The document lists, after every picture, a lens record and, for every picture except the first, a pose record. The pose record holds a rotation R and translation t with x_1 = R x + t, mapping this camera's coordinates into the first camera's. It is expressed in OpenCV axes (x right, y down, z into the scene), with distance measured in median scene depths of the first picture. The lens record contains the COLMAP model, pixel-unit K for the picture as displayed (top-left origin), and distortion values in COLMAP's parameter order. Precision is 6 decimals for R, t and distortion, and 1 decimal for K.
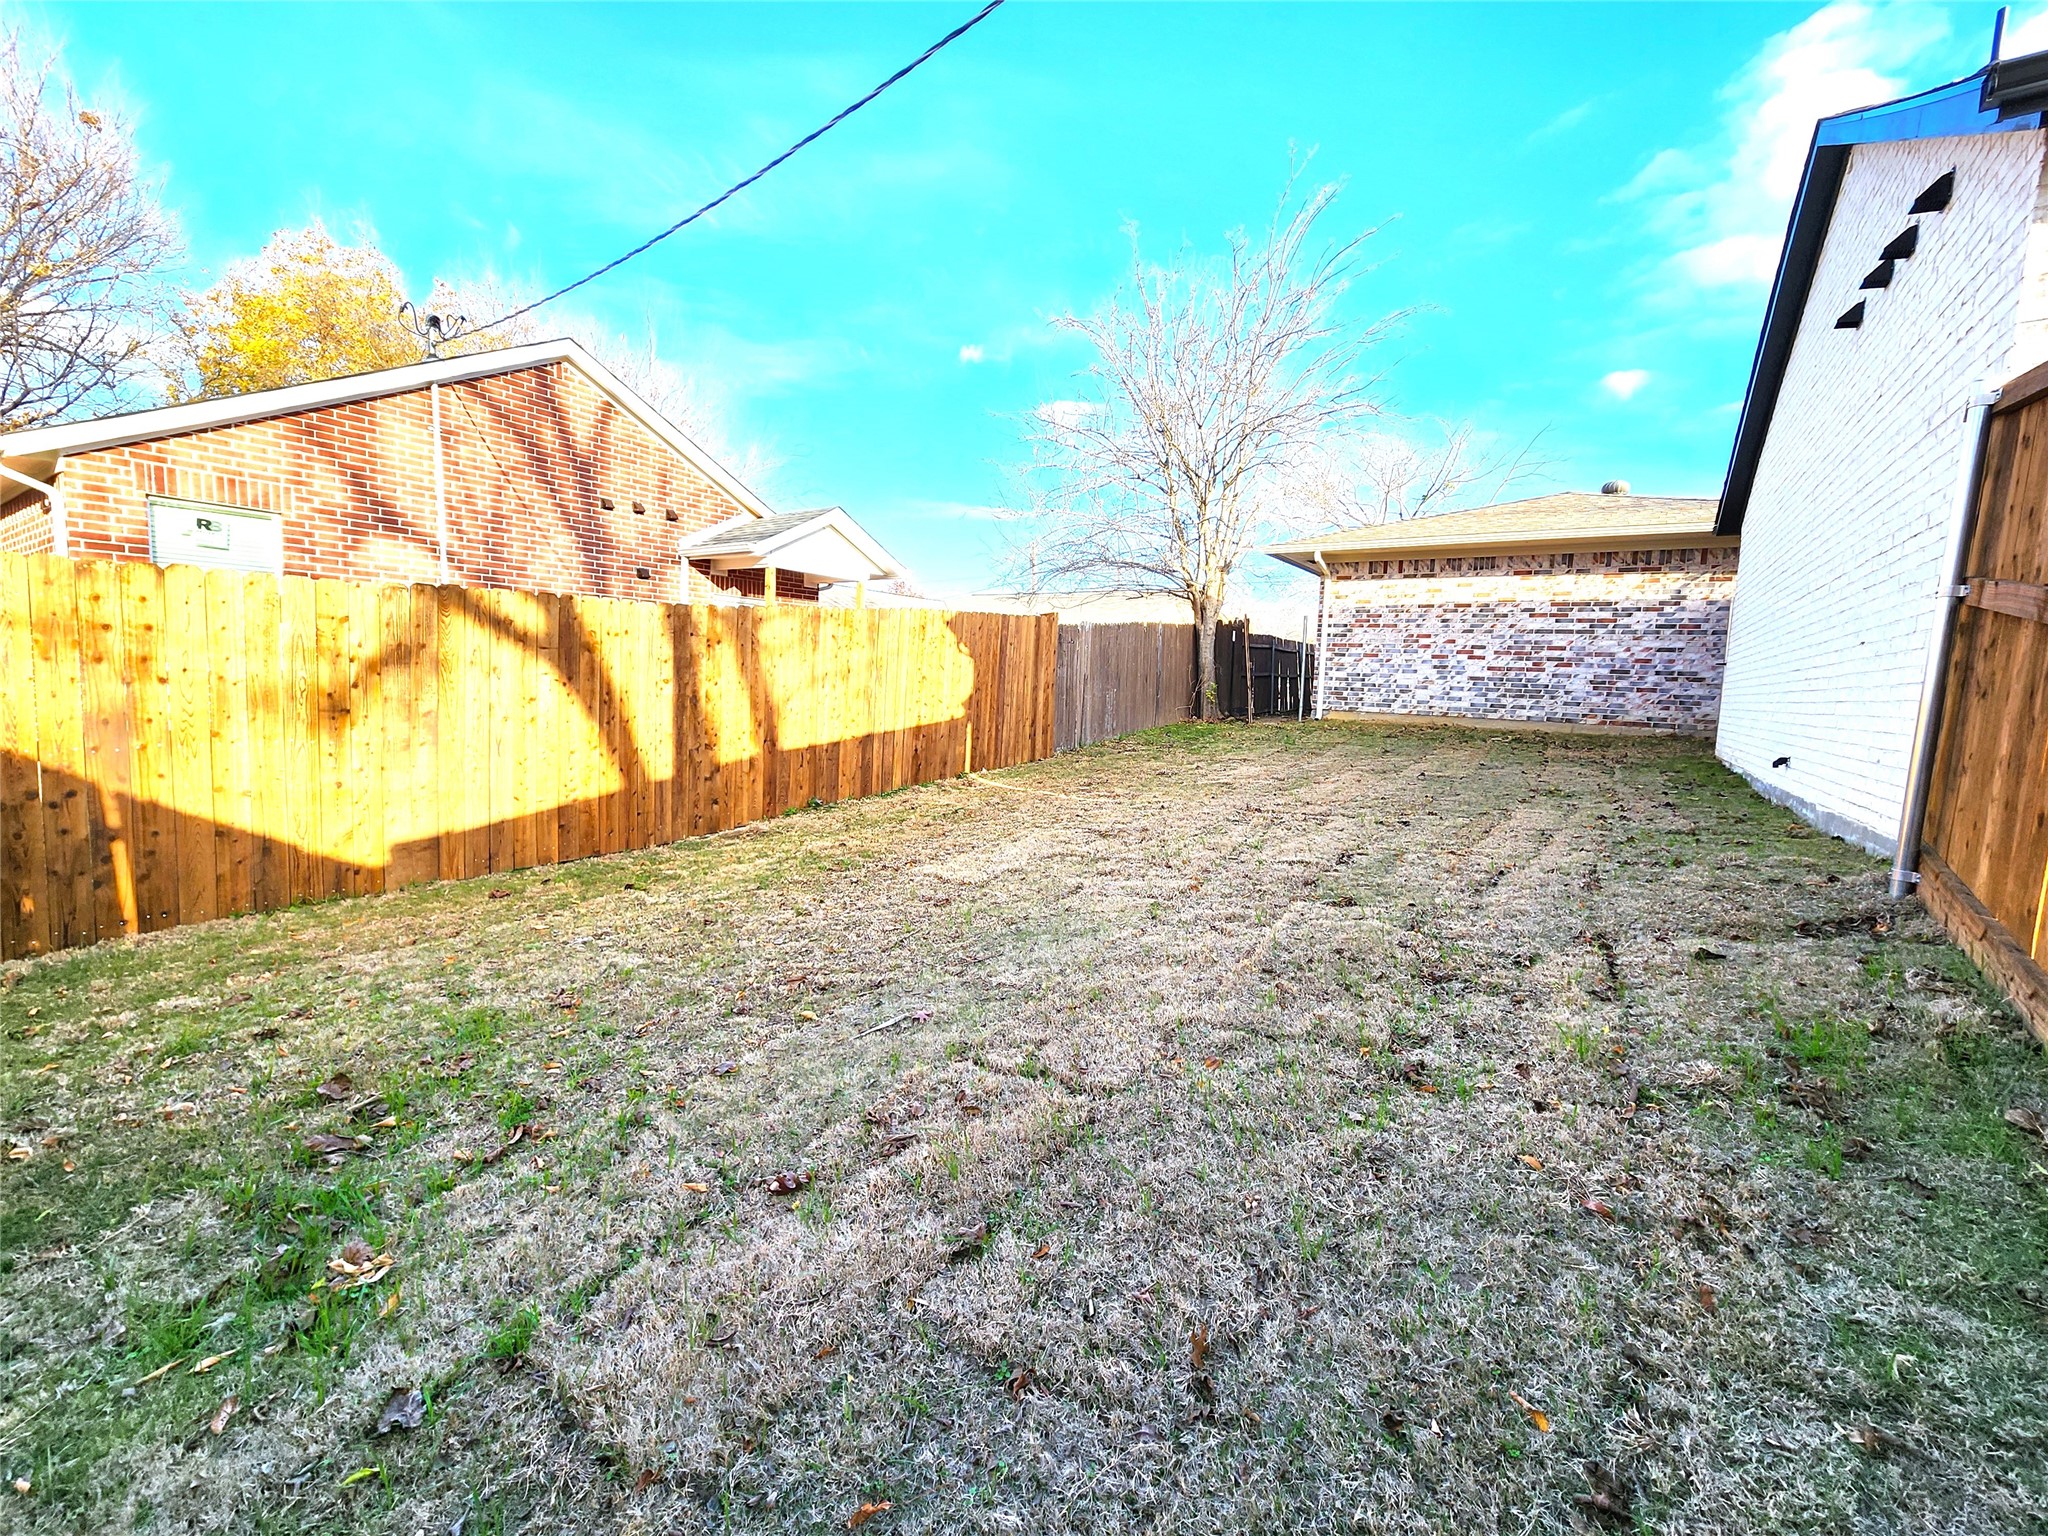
lens RADIAL K [[843.5, 0, 1029.3], [0, 843.5, 767.4], [0, 0, 1]] dist [-0.001017, -0.000578]
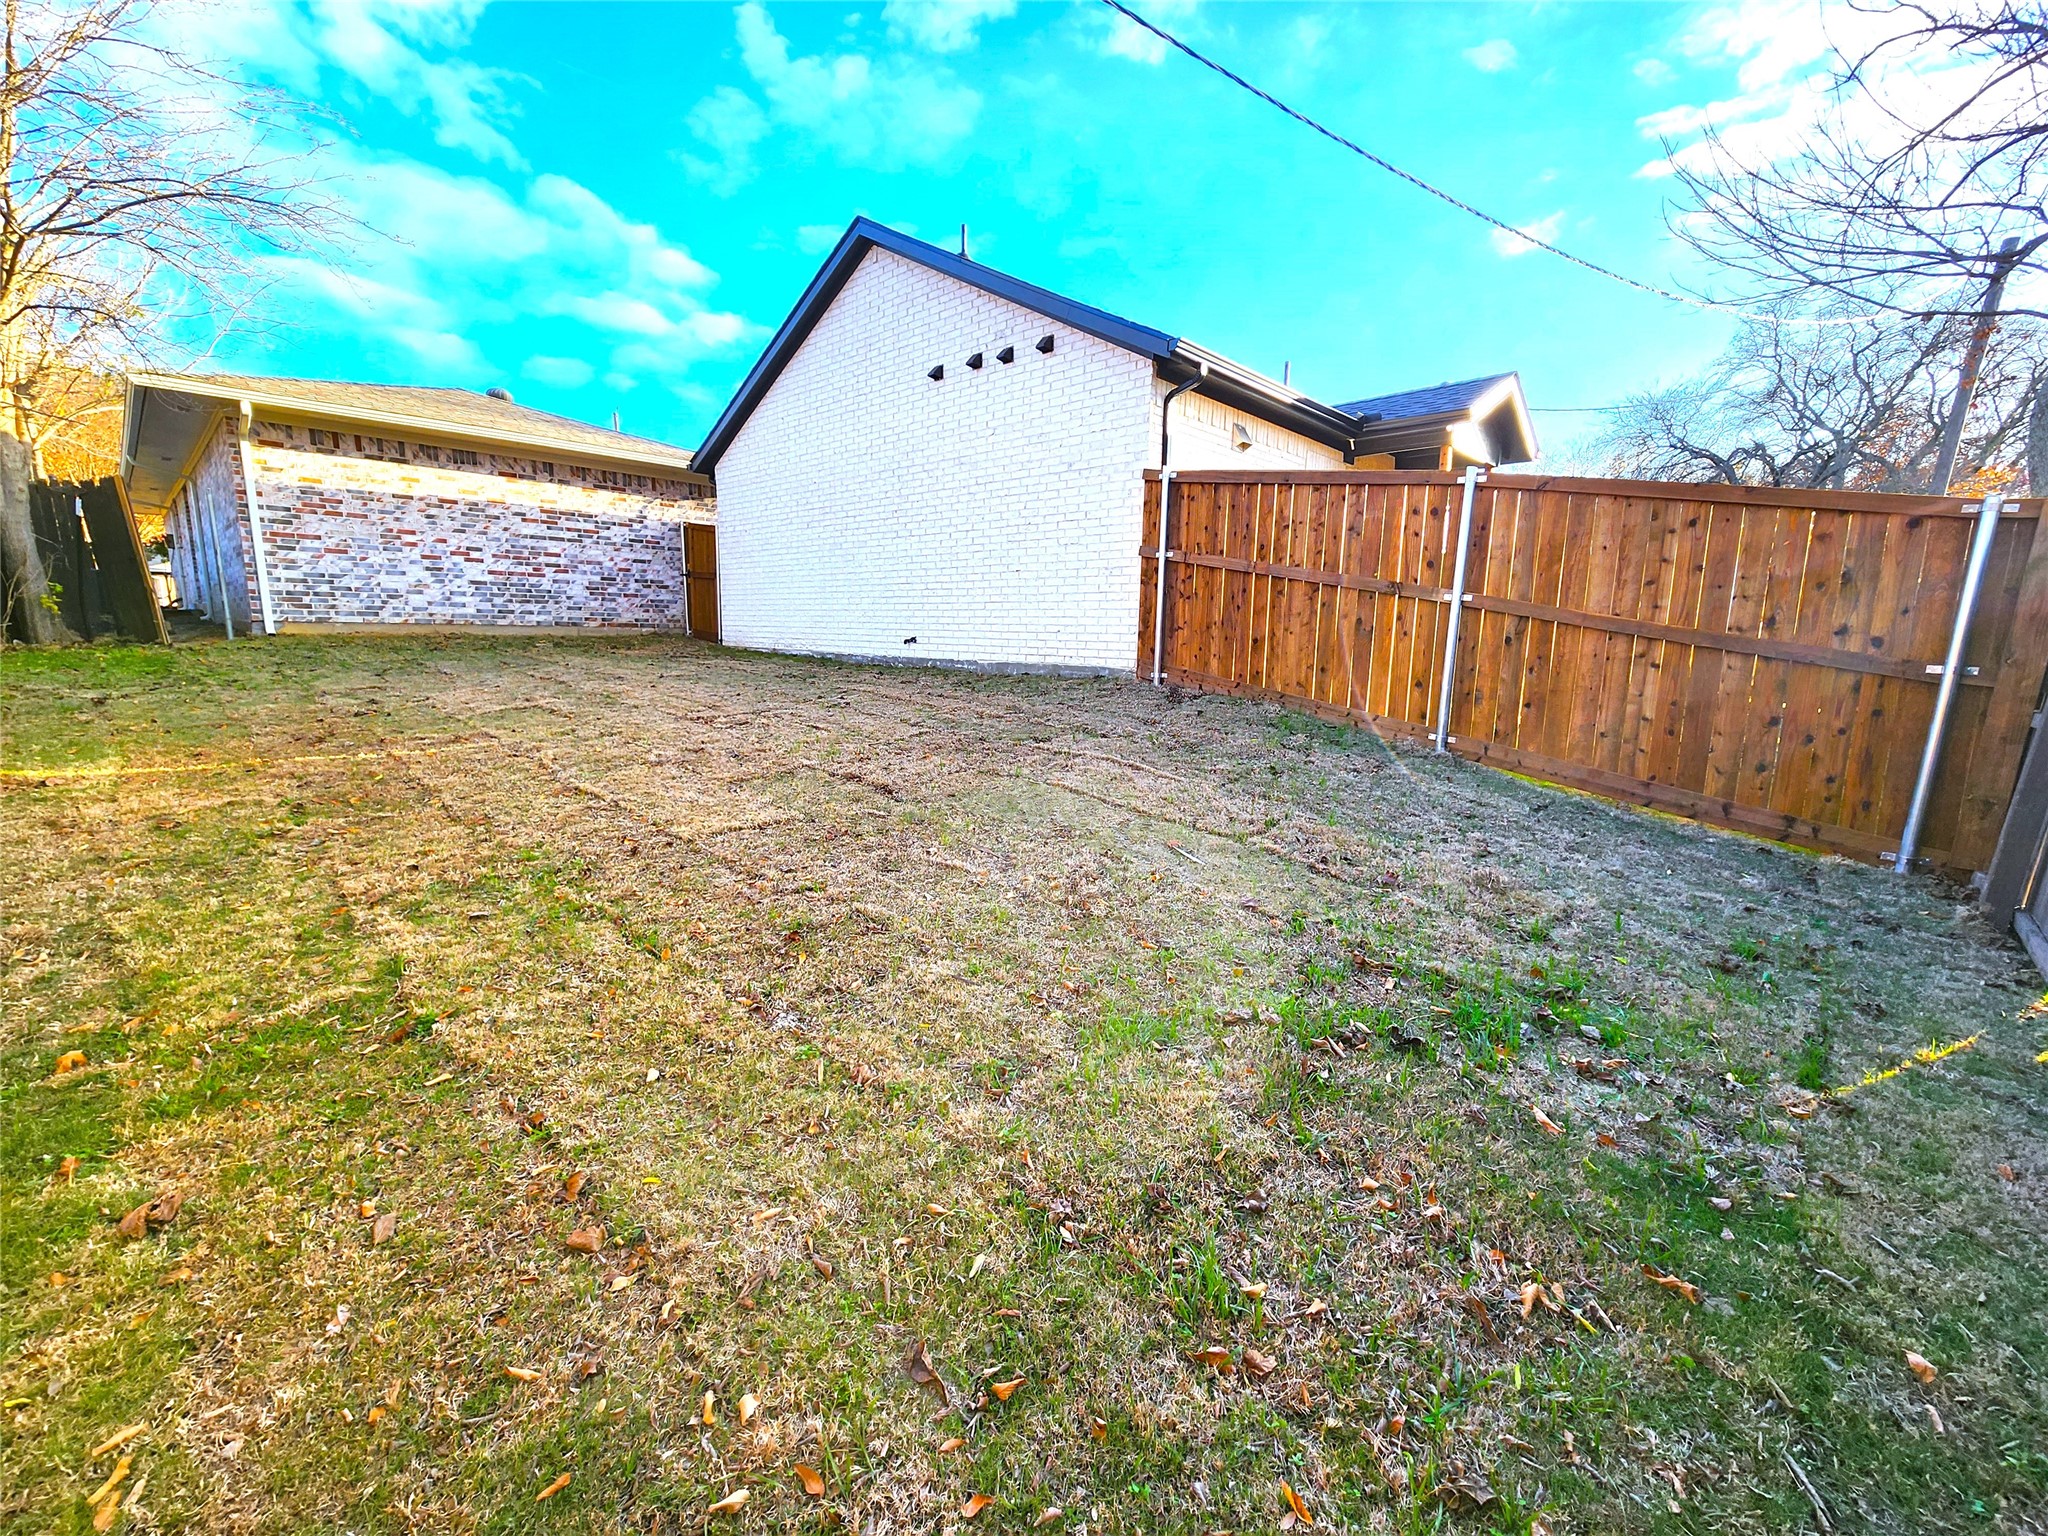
lens RADIAL K [[843.5, 0, 1028.9], [0, 843.5, 775.2], [0, 0, 1]] dist [-0.001017, -0.000578]
pose [[0.157539, -0.204754, 0.966052, -0.350690], [0.088975, 0.977232, 0.192614, -0.022485], [-0.983496, 0.055610, 0.172170, 0.250751]]
